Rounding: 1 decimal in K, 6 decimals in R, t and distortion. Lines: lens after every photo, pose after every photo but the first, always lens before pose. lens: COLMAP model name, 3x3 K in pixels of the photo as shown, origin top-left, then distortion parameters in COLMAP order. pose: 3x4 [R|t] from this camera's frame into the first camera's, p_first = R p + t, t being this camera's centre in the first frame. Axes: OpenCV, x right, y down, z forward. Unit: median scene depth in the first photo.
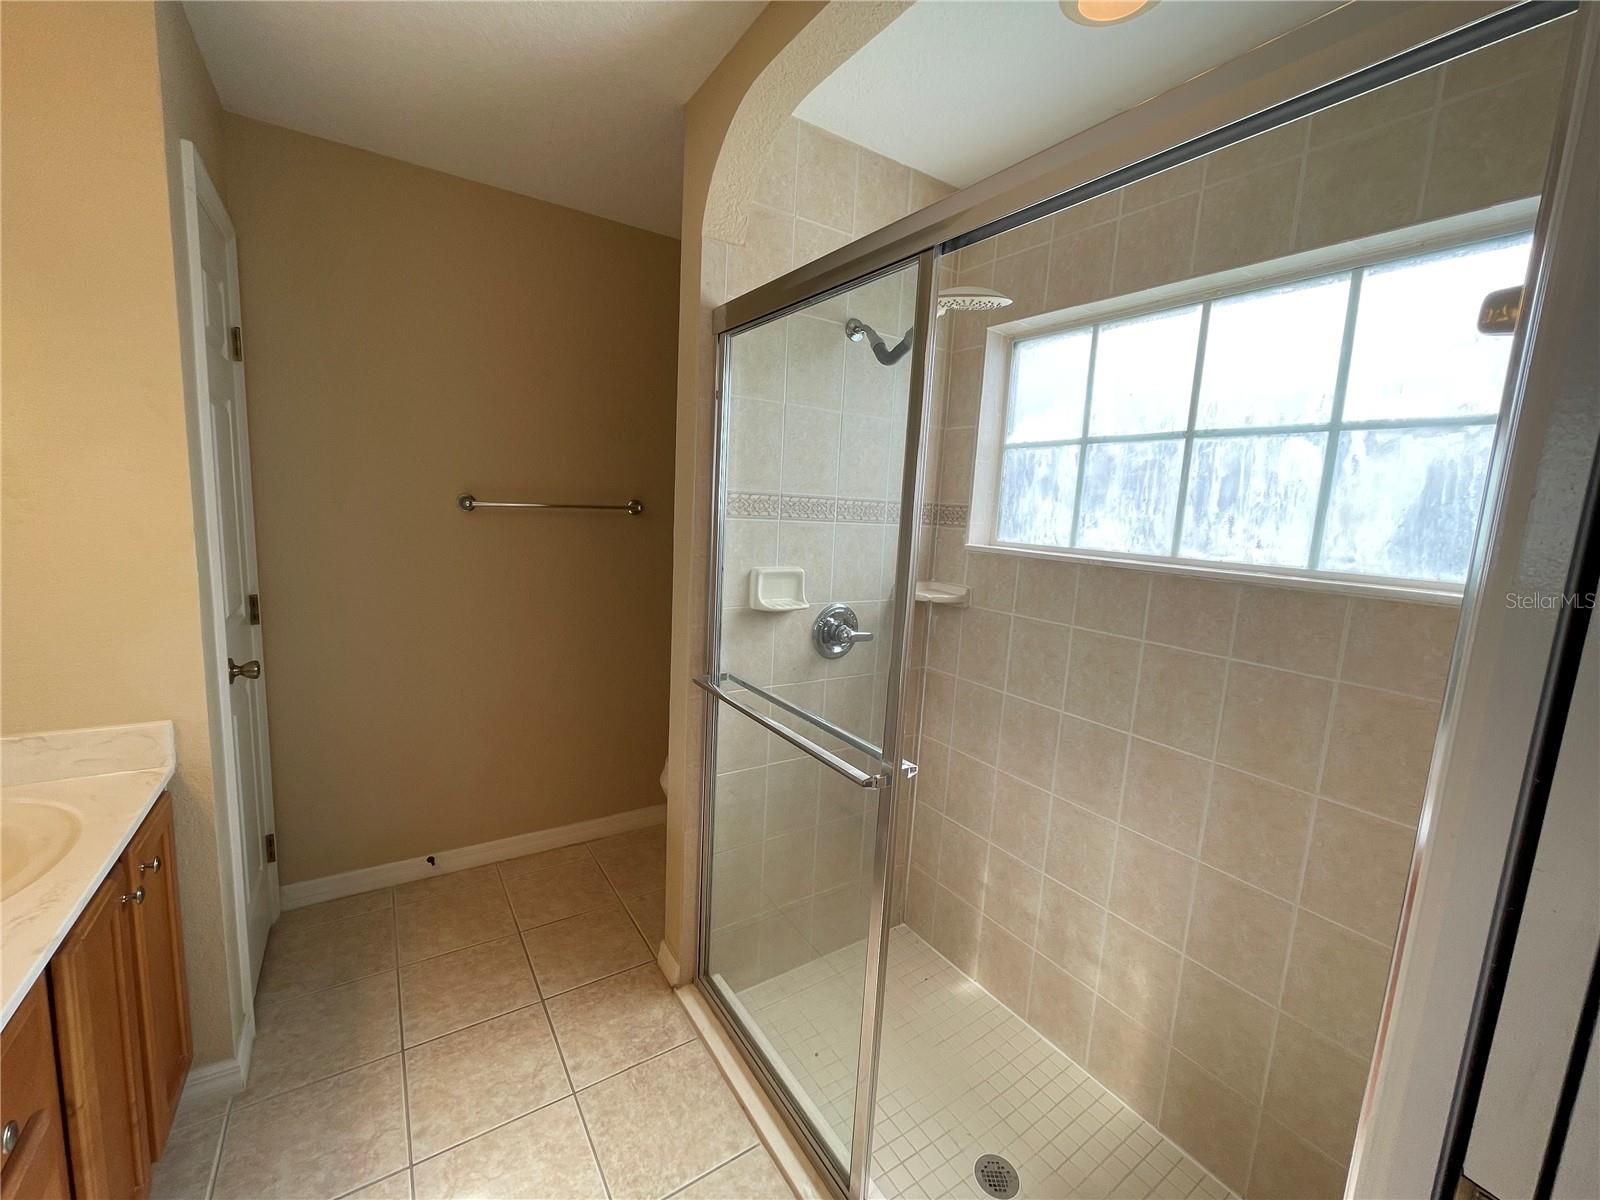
lens RADIAL K [[646.1, 0, 802.6], [0, 646.1, 596.5], [0, 0, 1]] dist [-0.000503, -0.000206]
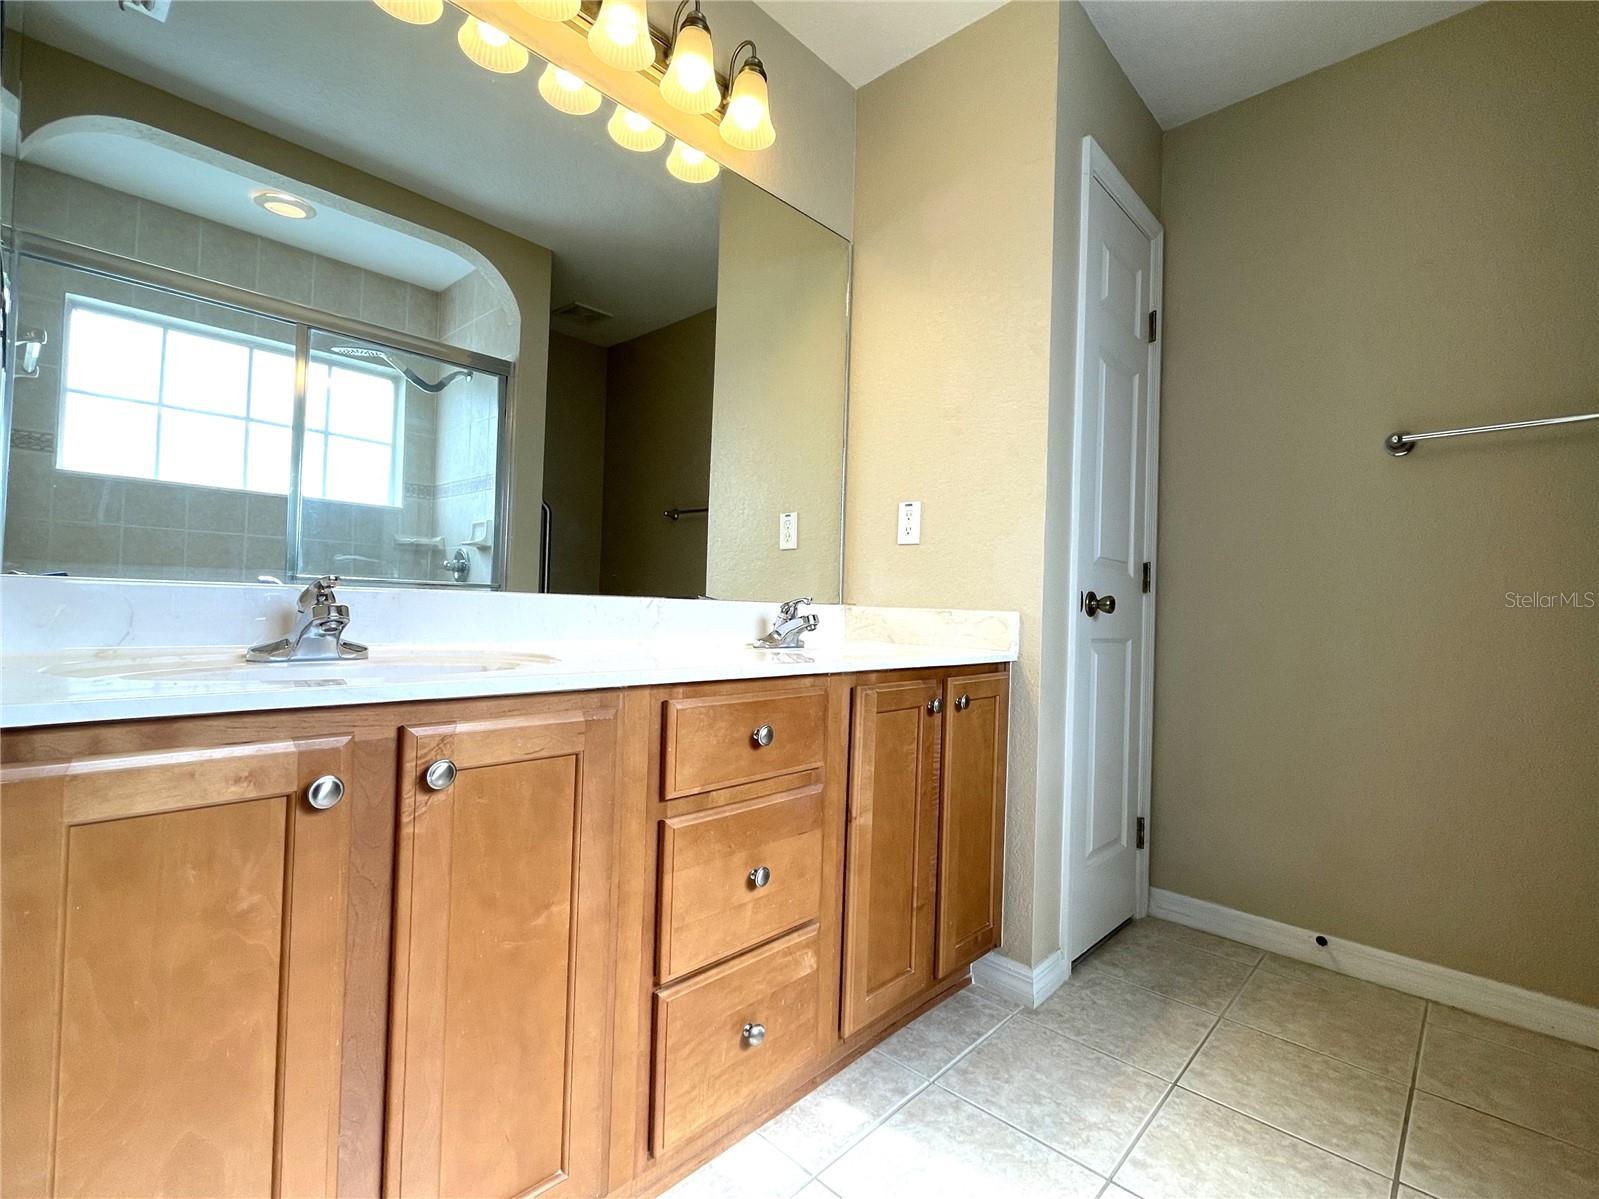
lens RADIAL K [[728.1, 0, 799.5], [0, 728.1, 599.5], [0, 0, 1]] dist [-0.010587, 0.000097]
pose [[0.226140, -0.056517, -0.972454, 0.143036], [-0.153882, 0.983707, -0.092956, 0.275913], [0.961863, 0.170664, 0.213759, 0.280040]]
